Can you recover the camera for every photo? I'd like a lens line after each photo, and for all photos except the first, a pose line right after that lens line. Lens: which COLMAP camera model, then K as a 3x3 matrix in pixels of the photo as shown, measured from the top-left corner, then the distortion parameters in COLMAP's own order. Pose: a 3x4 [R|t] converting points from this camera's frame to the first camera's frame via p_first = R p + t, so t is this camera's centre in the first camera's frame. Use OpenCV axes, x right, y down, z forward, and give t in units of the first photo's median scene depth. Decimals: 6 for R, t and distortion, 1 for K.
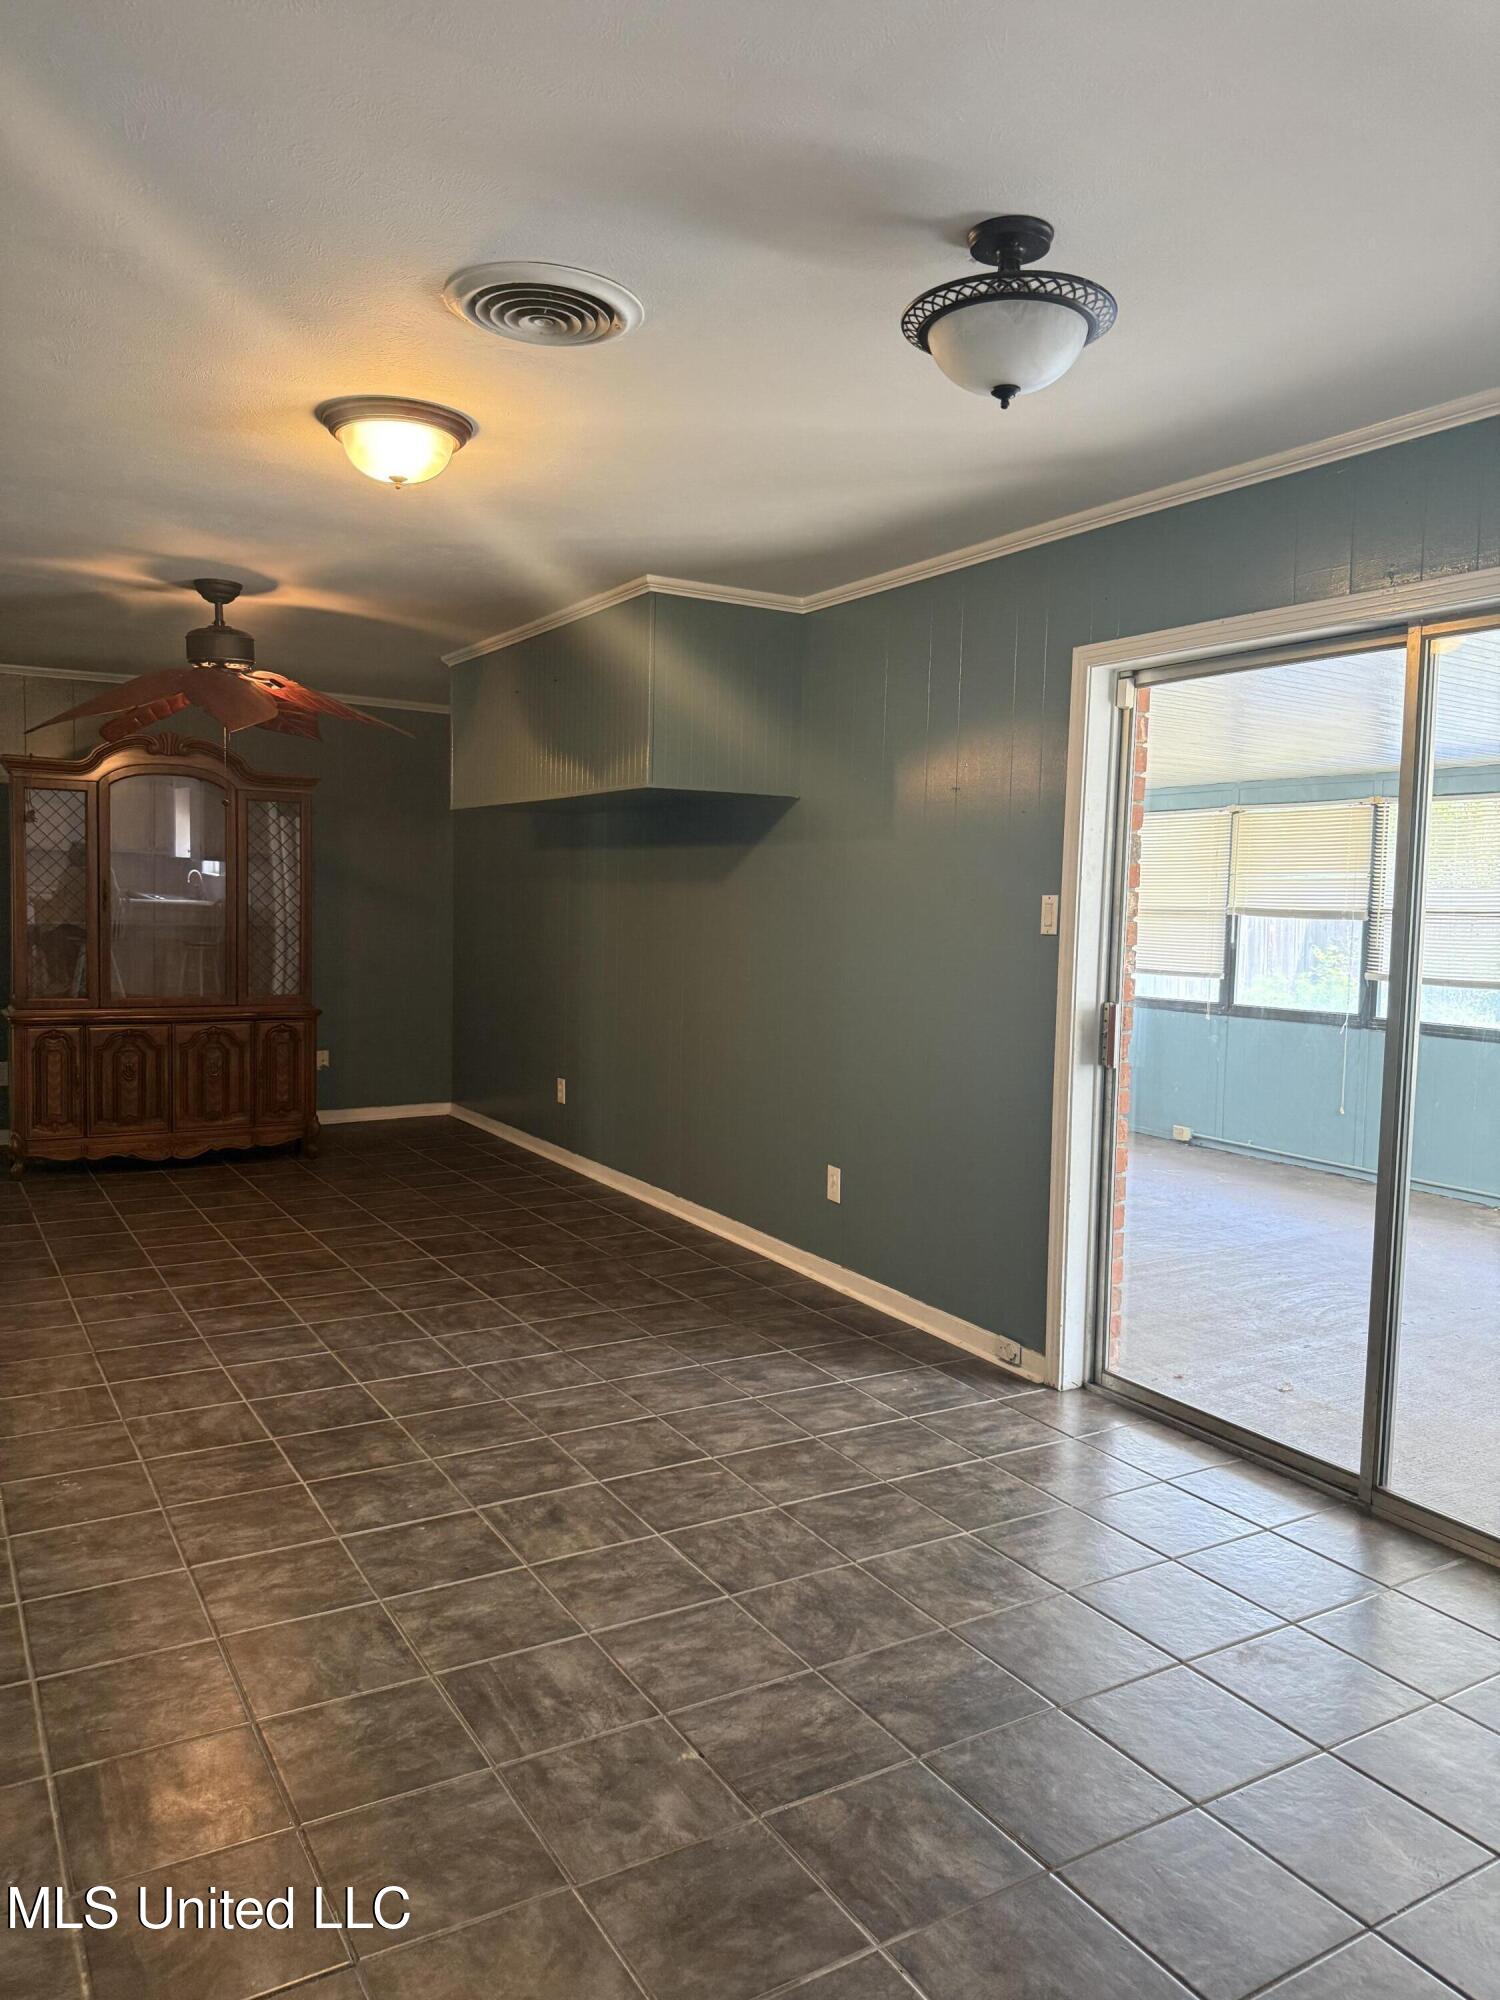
lens RADIAL K [[1416.1, 0, 748.8], [0, 1416.1, 987.6], [0, 0, 1]] dist [0.033921, -0.050266]
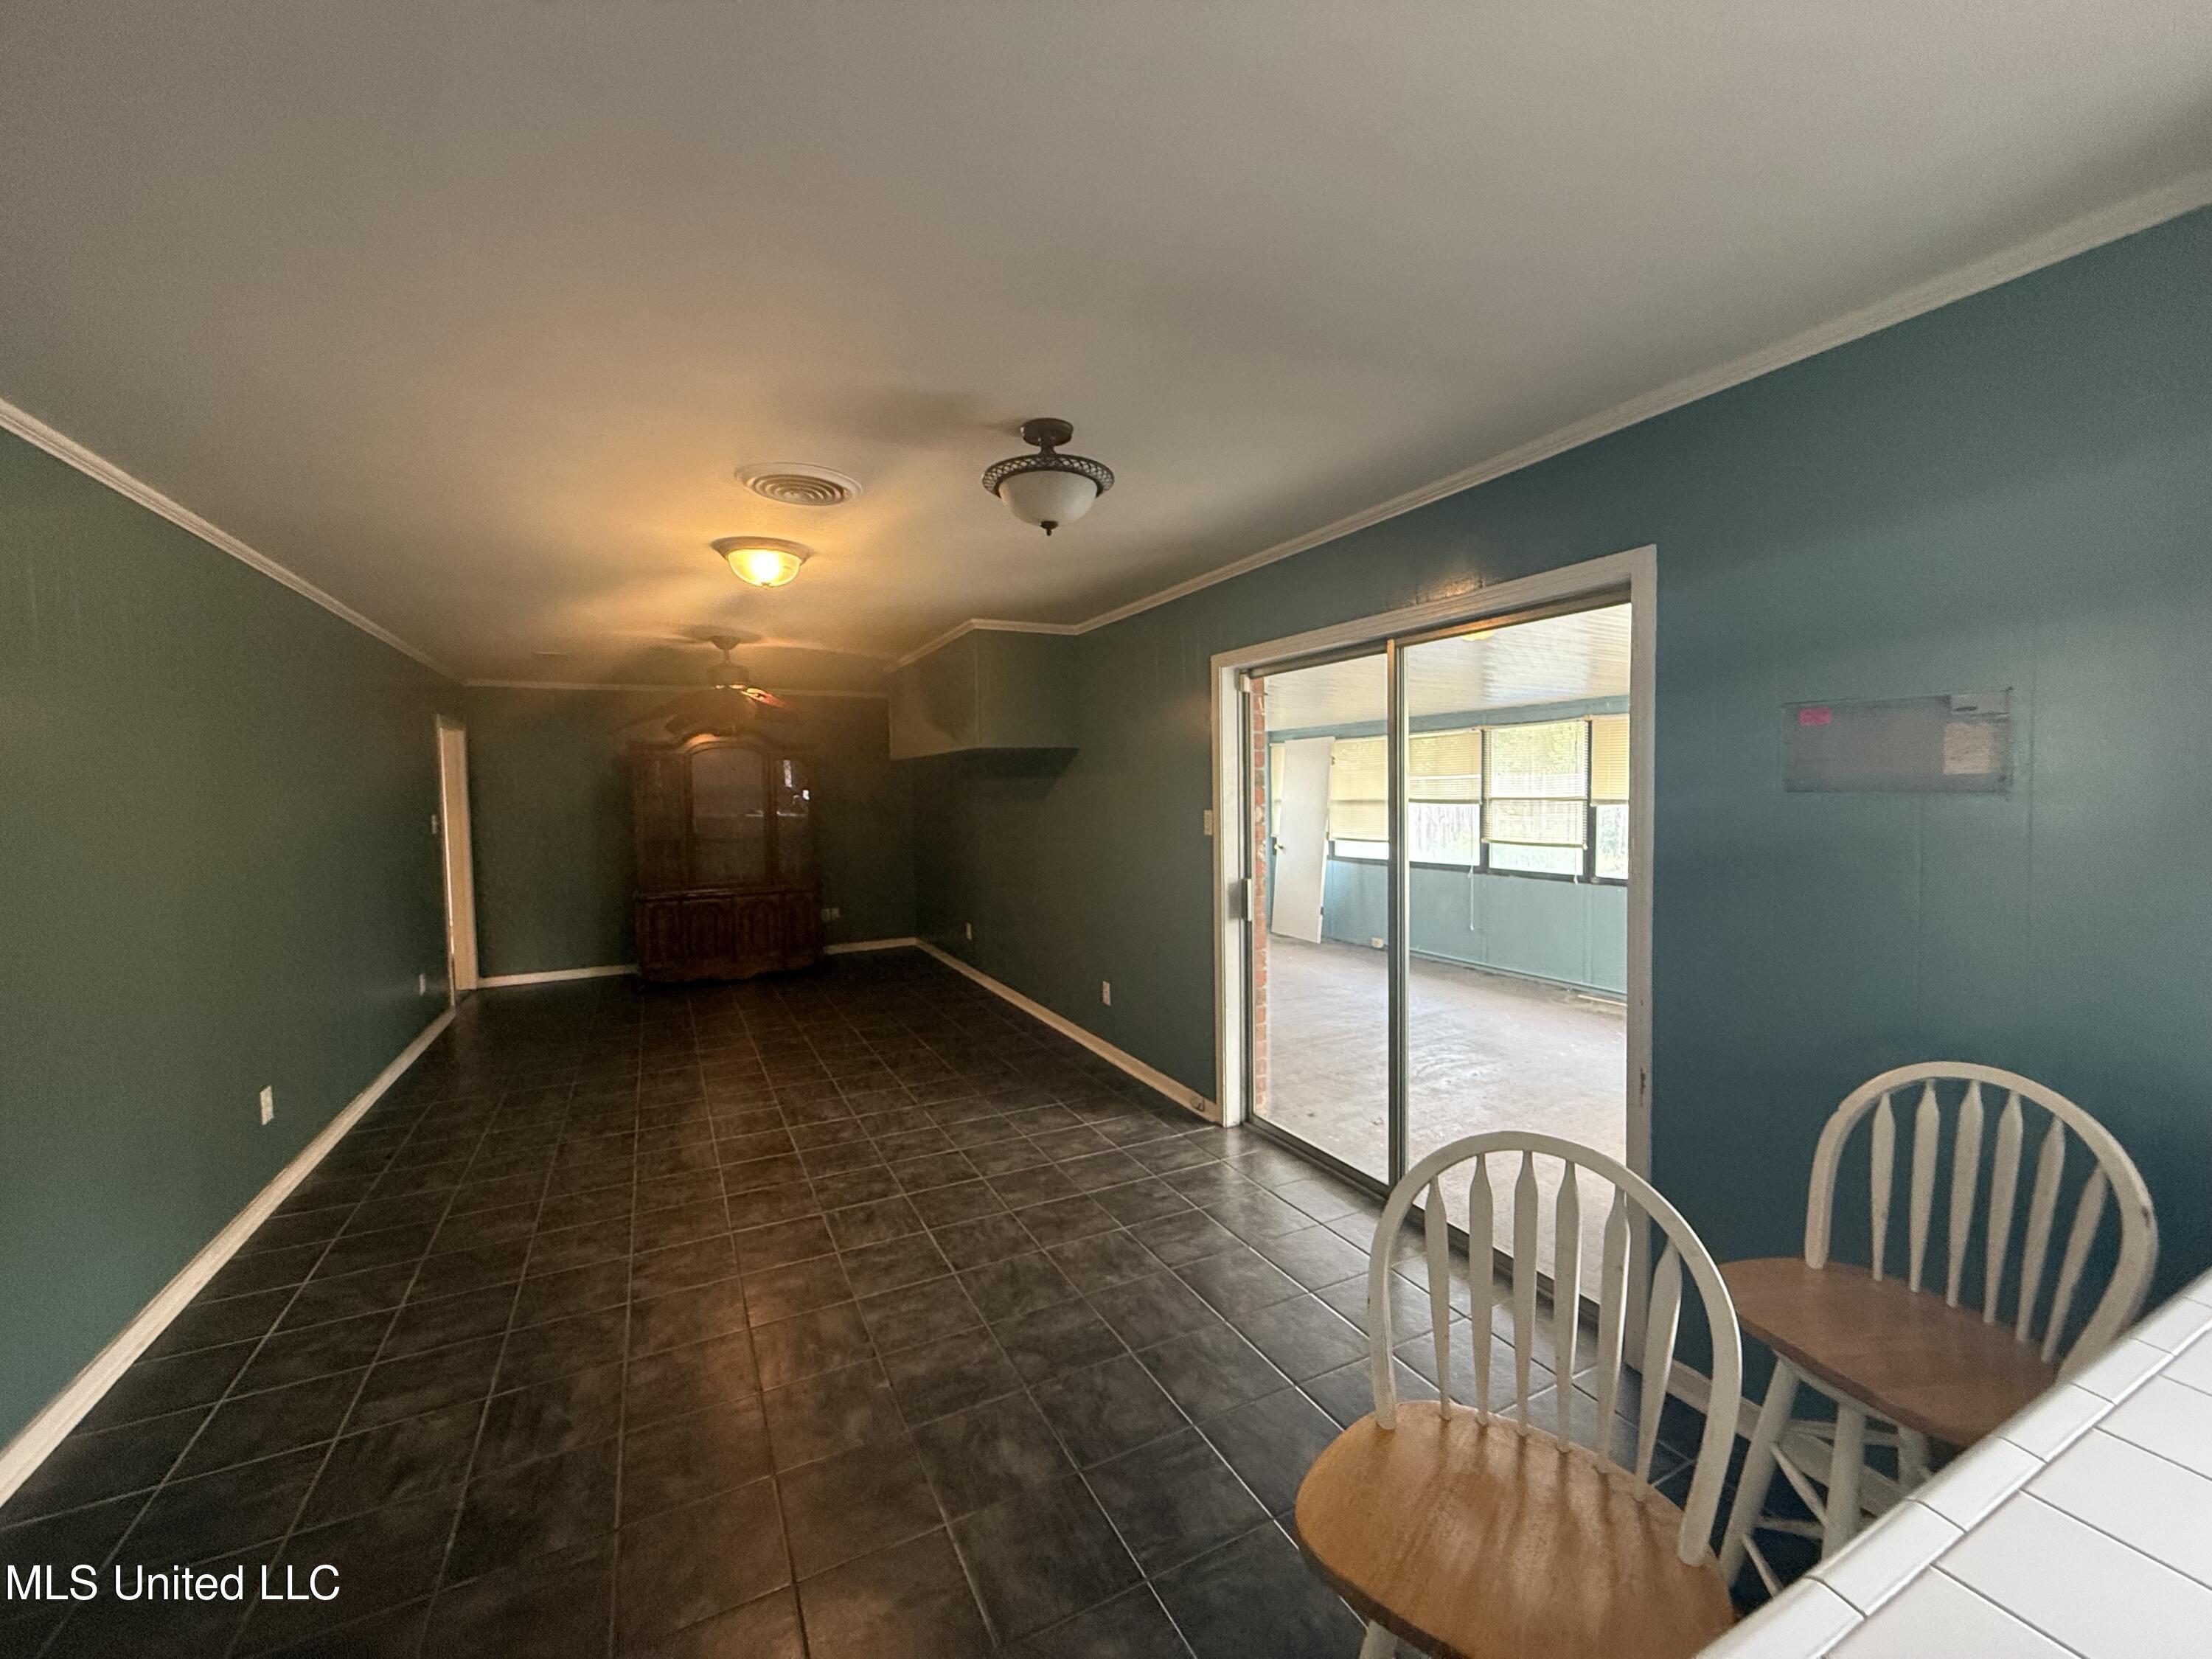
lens RADIAL K [[885.8, 0, 1100.8], [0, 885.8, 815.8], [0, 0, 1]] dist [0.001203, 0.000435]
pose [[0.996661, -0.037575, -0.072494, 0.172097], [0.034988, 0.998716, -0.036630, -0.028674], [0.073777, 0.033971, 0.996696, 0.007383]]
